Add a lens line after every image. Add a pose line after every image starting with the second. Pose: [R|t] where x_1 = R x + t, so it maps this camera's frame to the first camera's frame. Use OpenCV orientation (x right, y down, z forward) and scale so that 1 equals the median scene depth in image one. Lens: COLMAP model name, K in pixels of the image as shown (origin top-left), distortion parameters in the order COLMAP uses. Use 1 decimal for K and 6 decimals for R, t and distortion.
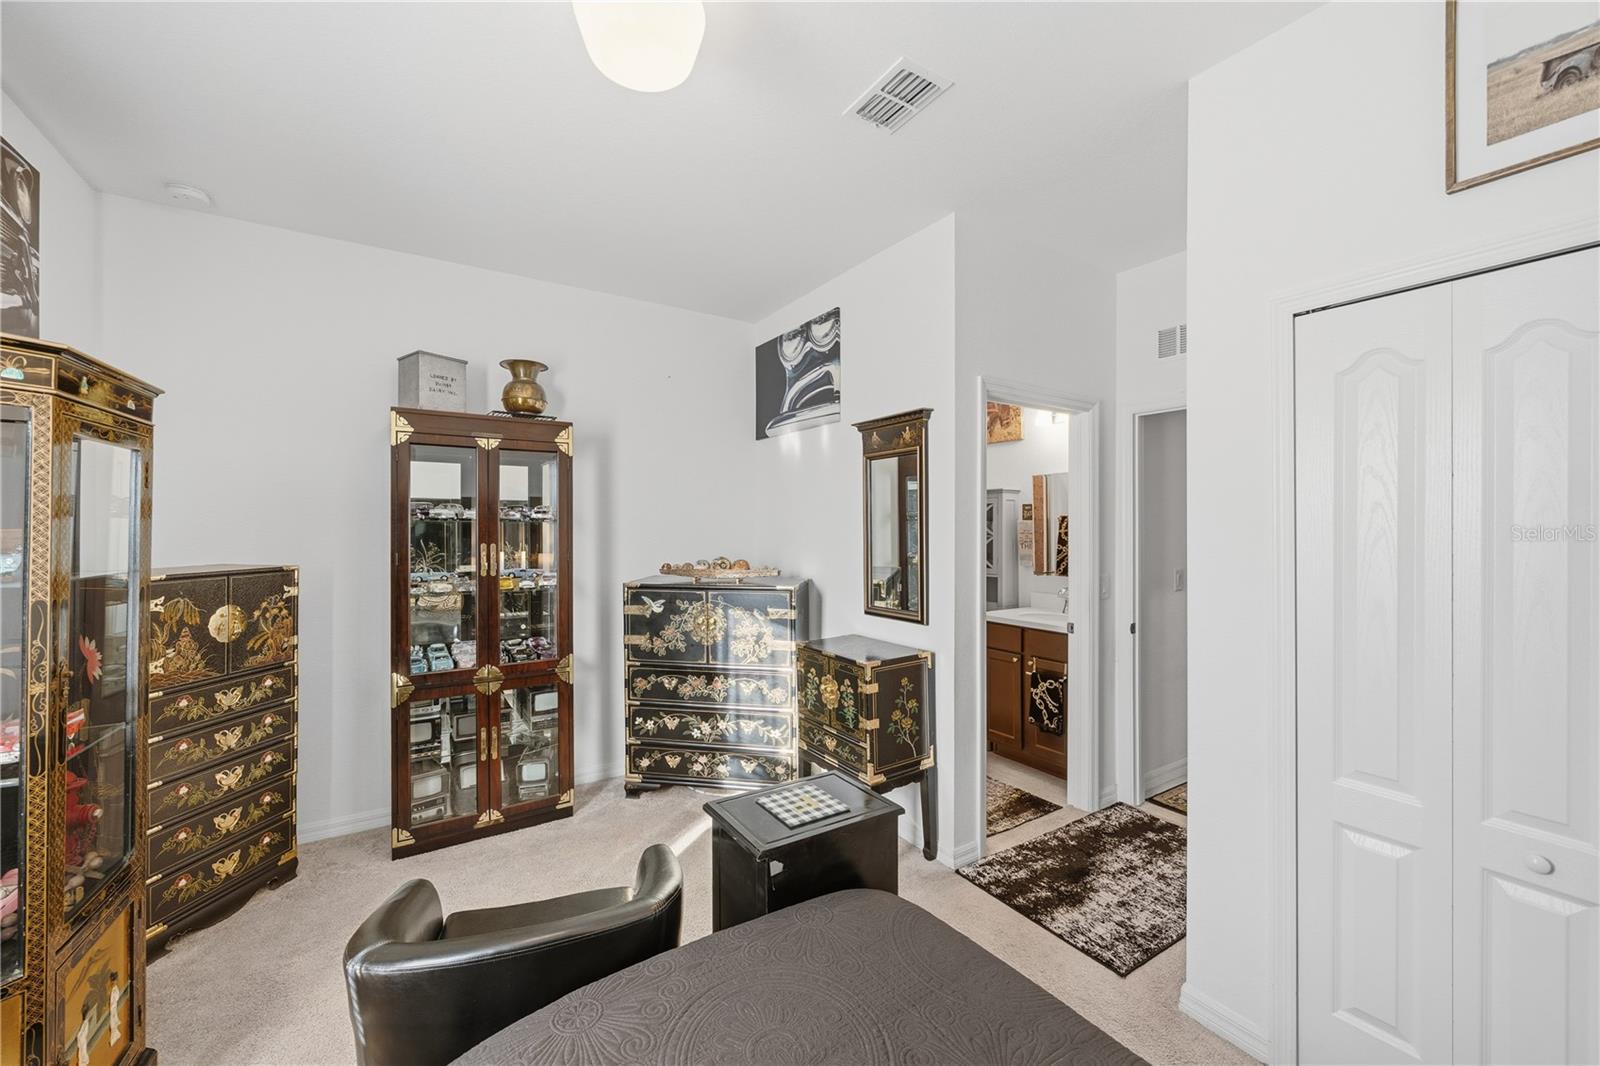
lens RADIAL K [[617.9, 0, 802.7], [0, 617.9, 525.6], [0, 0, 1]] dist [-0.000967, -0.000381]
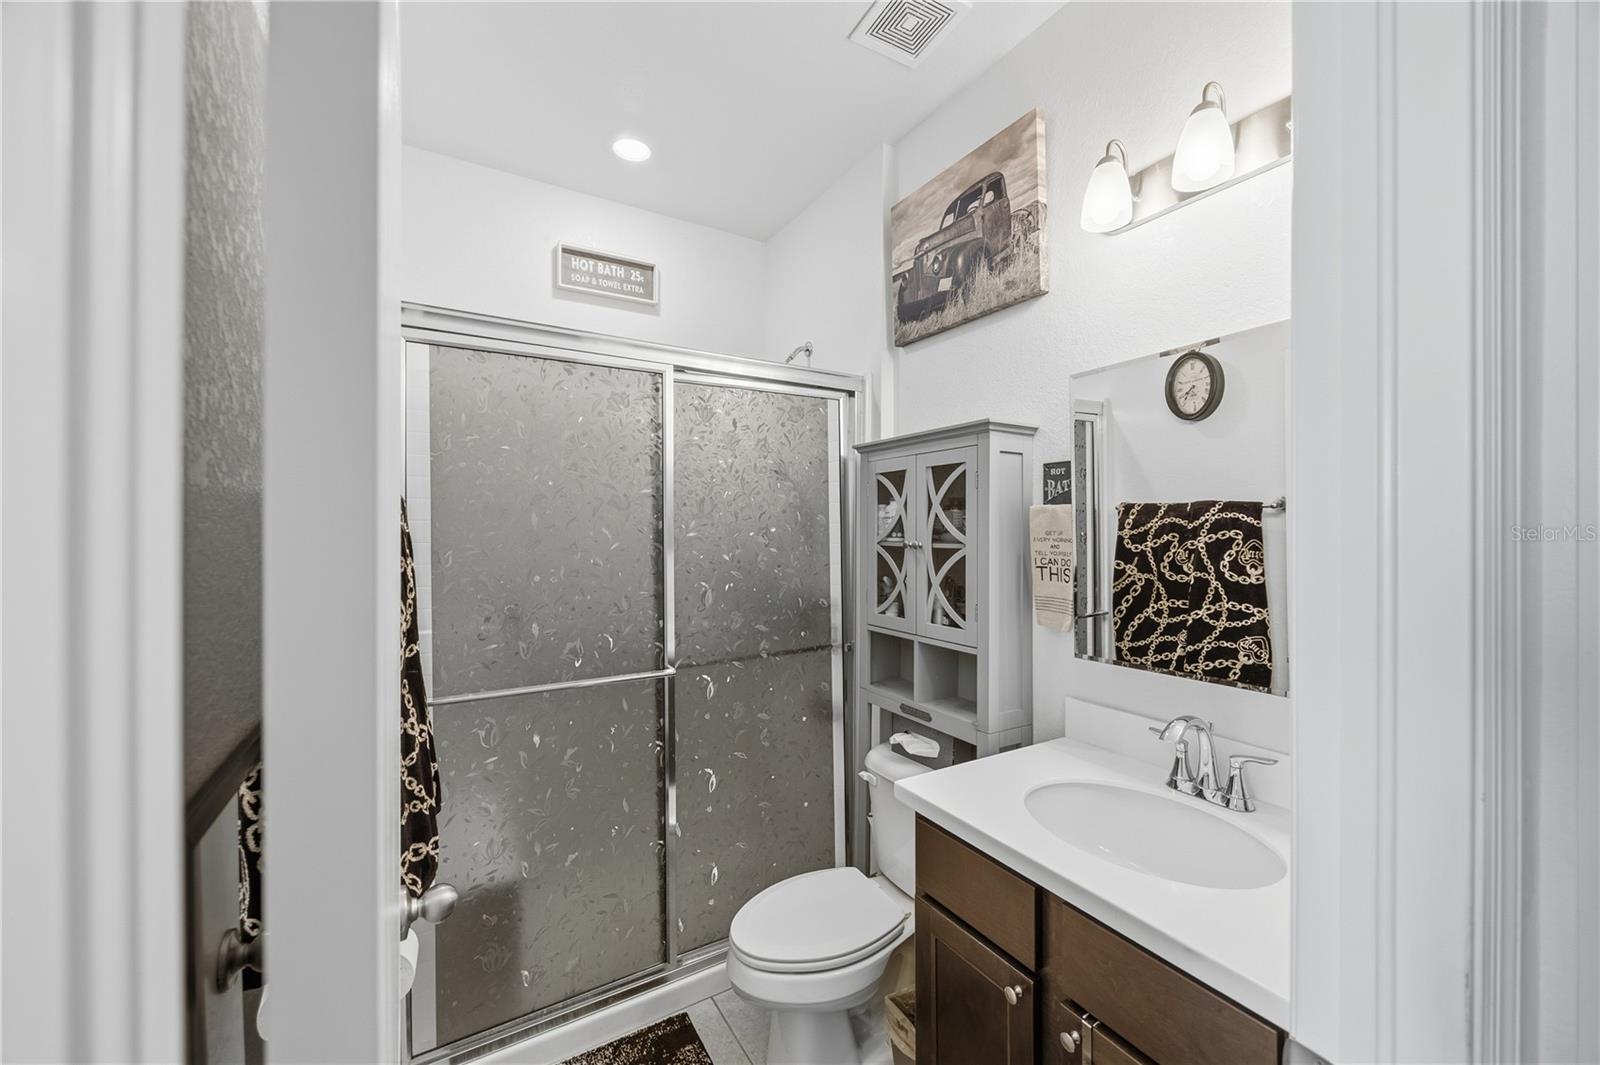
lens RADIAL K [[617.9, 0, 795.7], [0, 617.9, 534.8], [0, 0, 1]] dist [-0.000967, -0.000381]
pose [[0.999031, -0.002484, -0.043948, 0.222296], [0.003042, 0.999916, 0.012638, 0.003866], [0.043913, -0.012759, 0.998954, 0.619602]]
